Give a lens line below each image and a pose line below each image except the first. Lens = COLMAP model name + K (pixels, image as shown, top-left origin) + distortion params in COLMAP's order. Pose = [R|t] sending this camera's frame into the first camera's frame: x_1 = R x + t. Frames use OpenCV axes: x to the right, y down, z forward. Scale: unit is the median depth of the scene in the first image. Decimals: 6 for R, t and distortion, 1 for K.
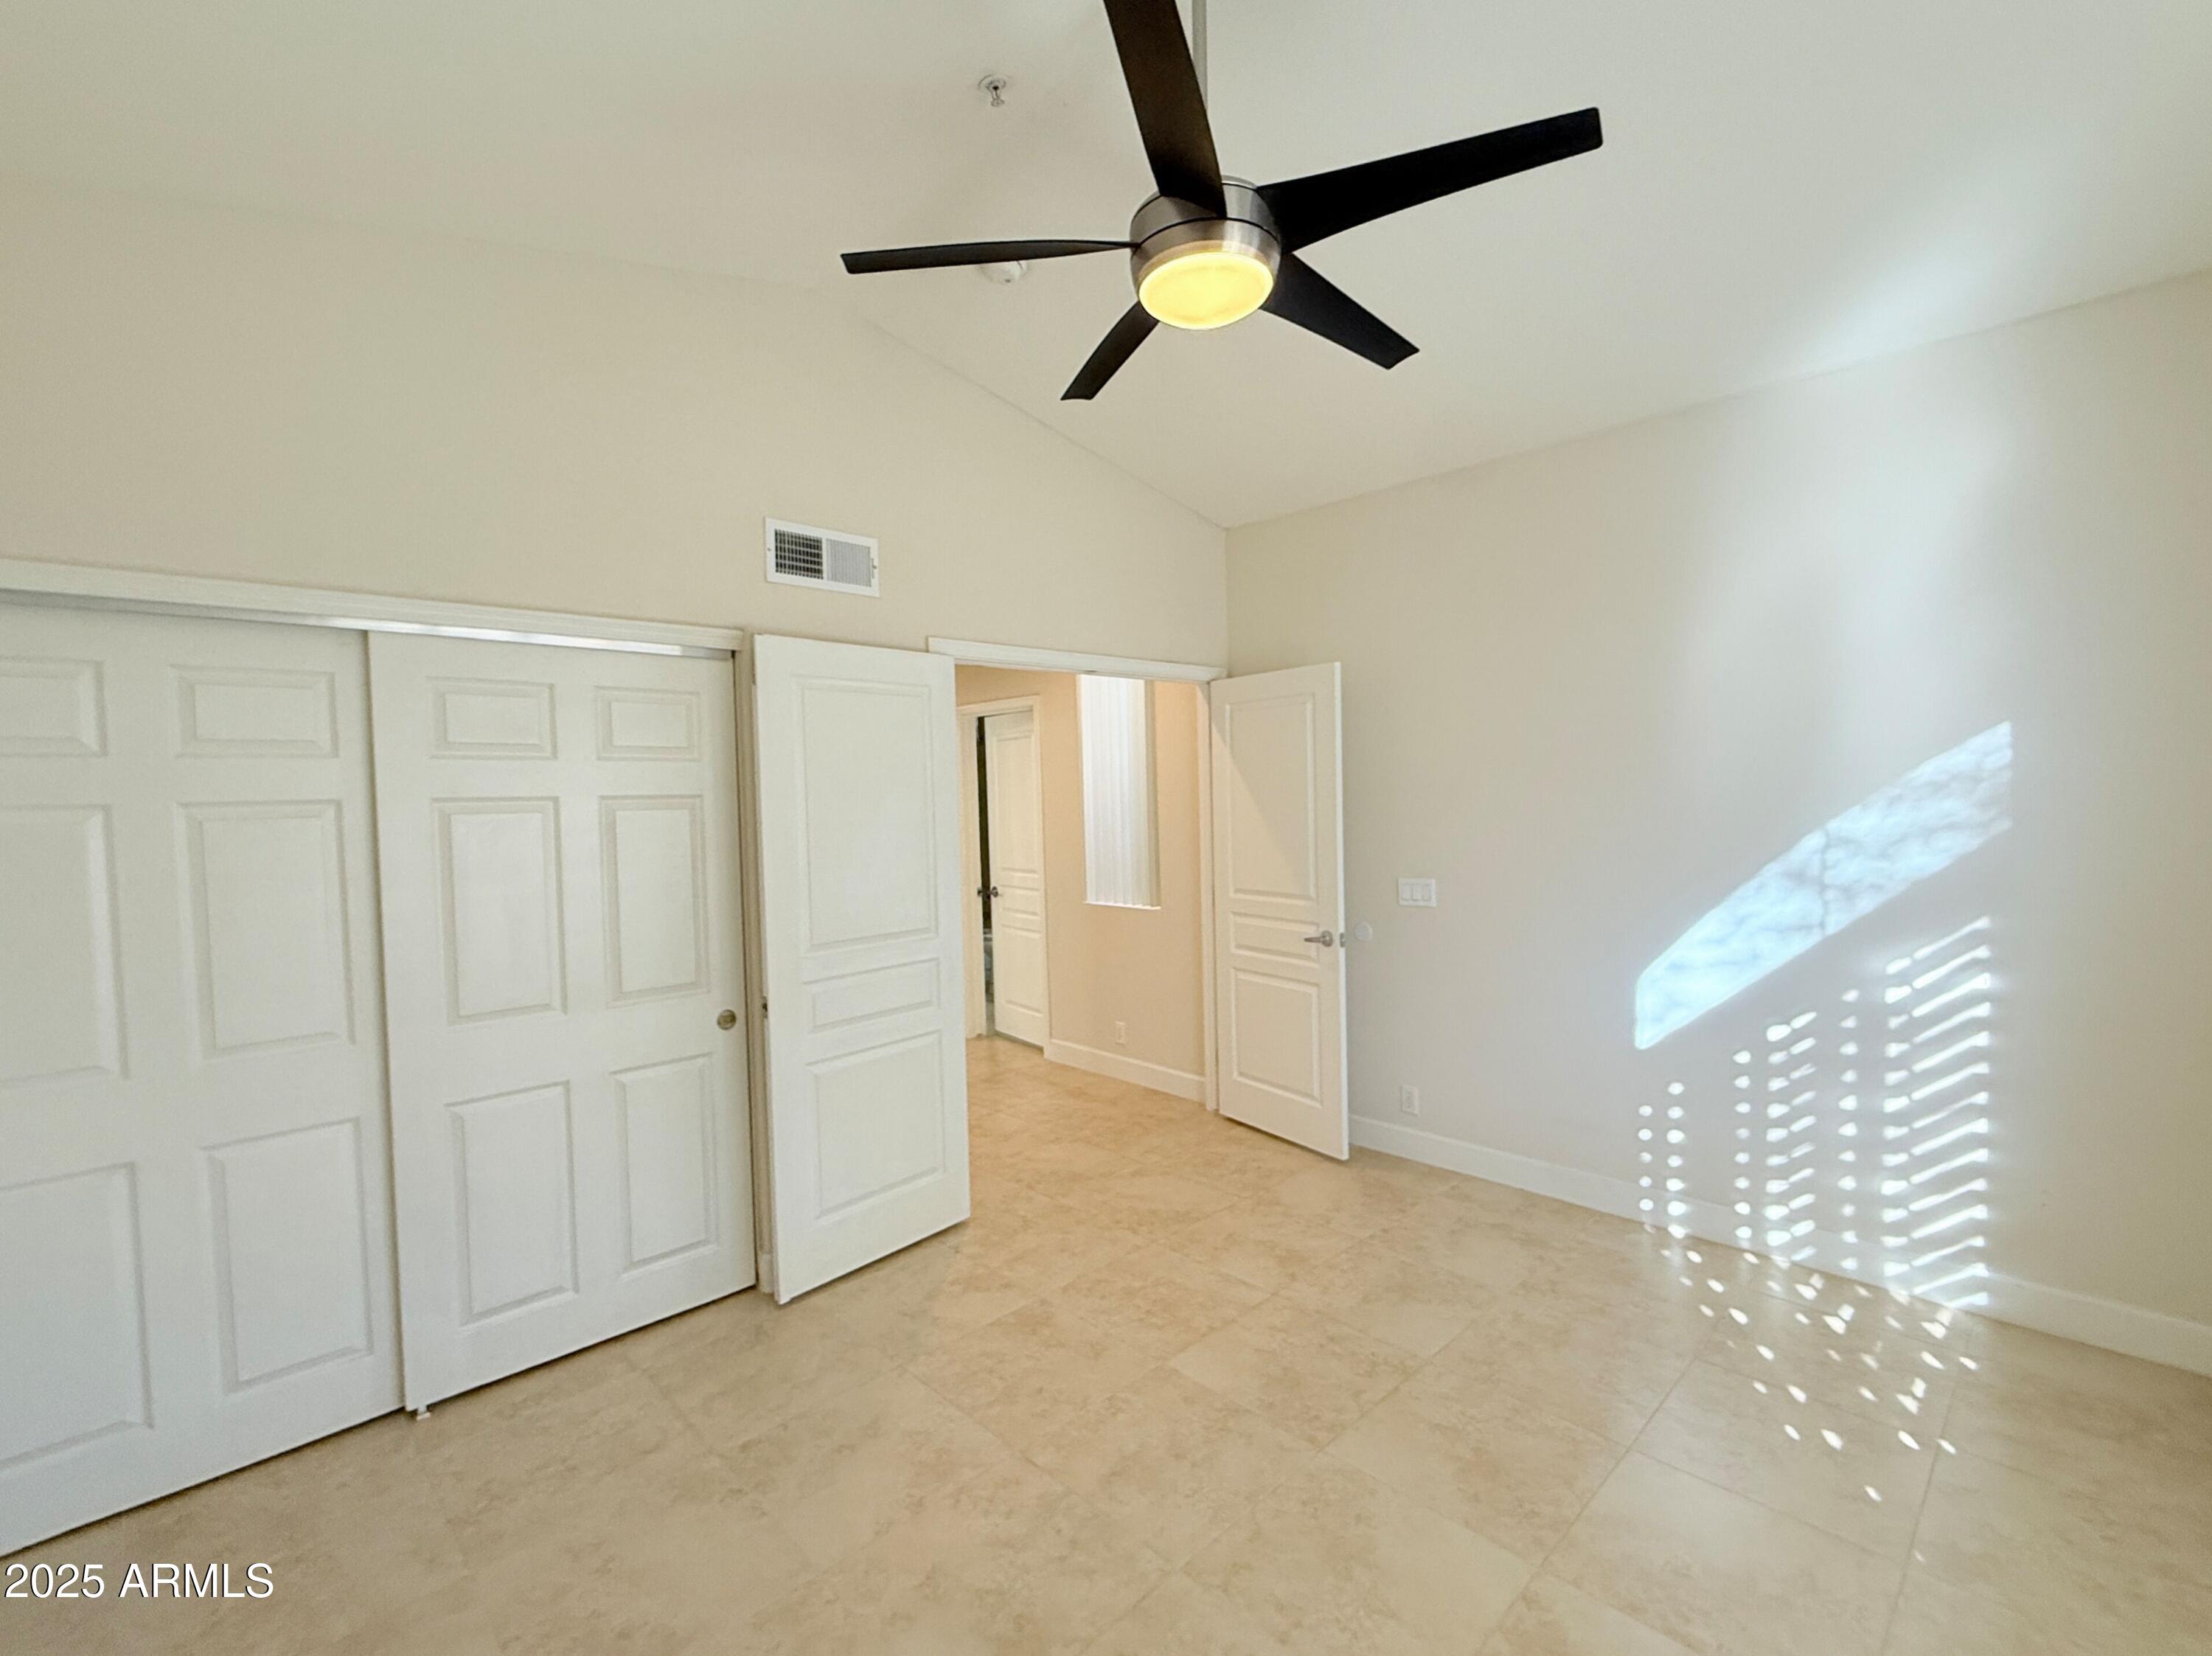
lens RADIAL K [[940.2, 0, 1106.0], [0, 940.2, 826.9], [0, 0, 1]] dist [0.000849, 0.000353]
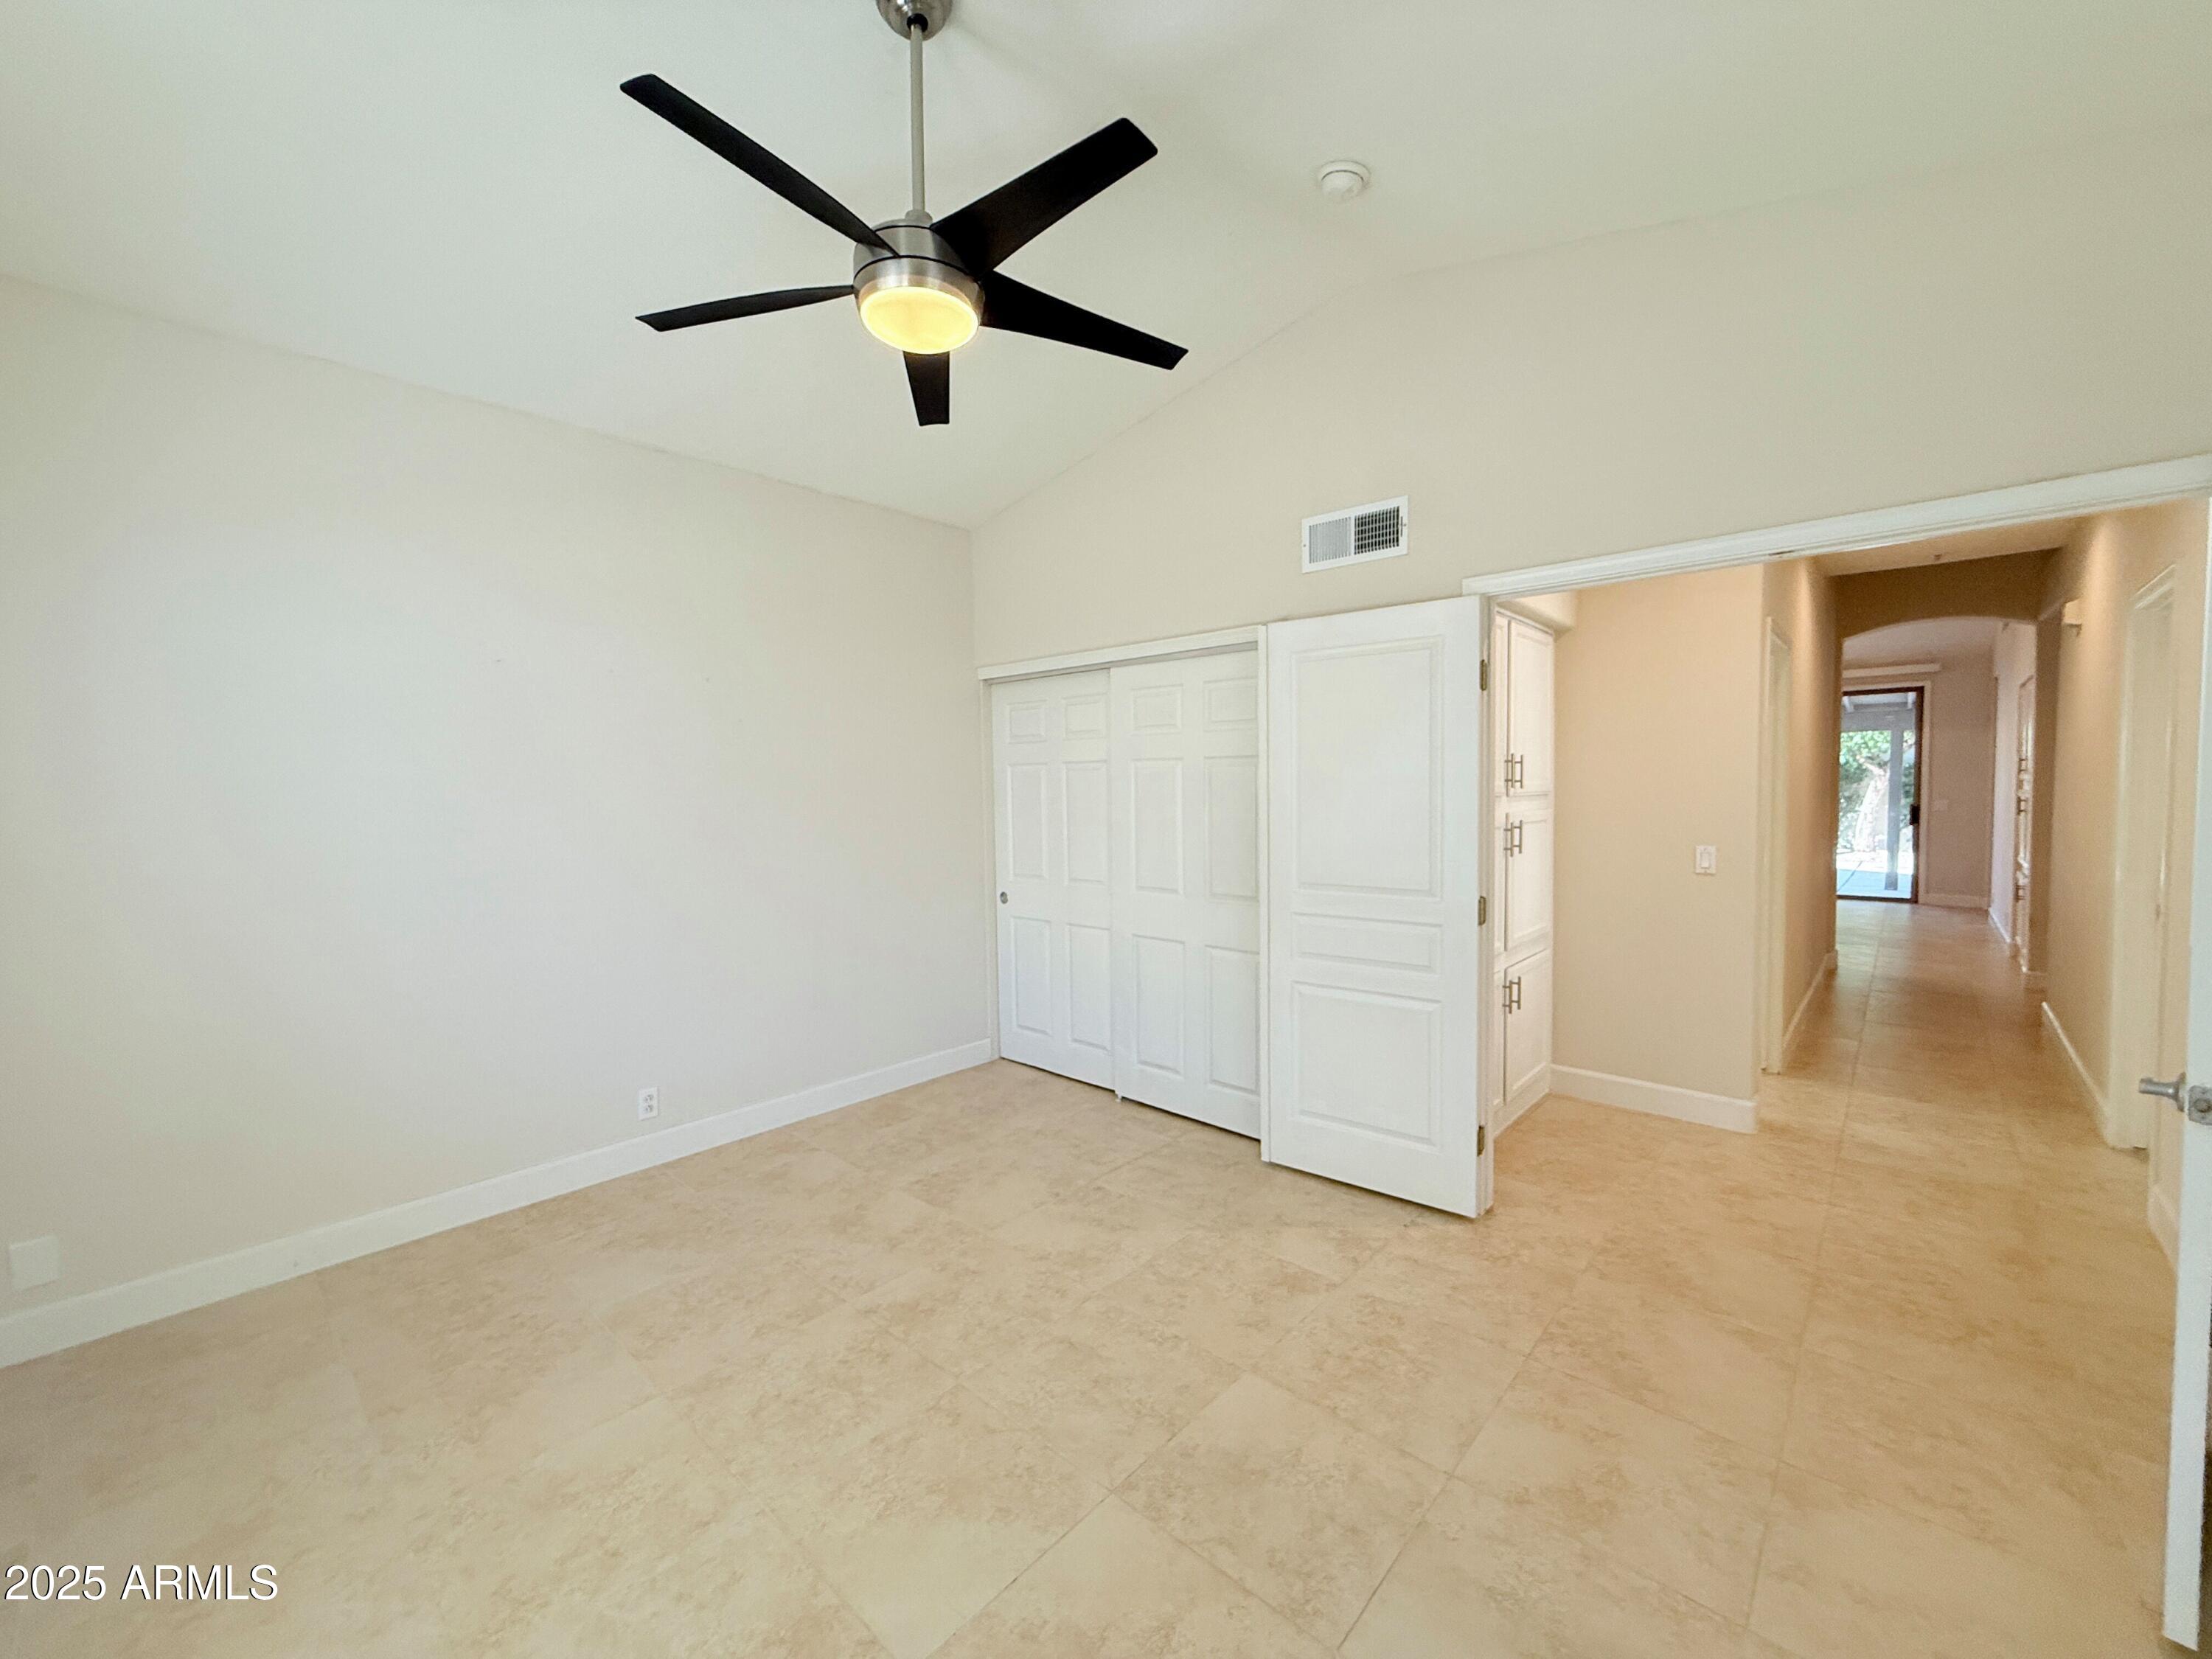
lens RADIAL K [[881.2, 0, 1136.2], [0, 881.2, 817.0], [0, 0, 1]] dist [0.000224, -0.000043]
pose [[0.100367, 0.060406, -0.993115, 0.903331], [-0.019948, 0.998077, 0.058692, -0.018395], [0.994751, 0.013920, 0.101379, 0.826556]]
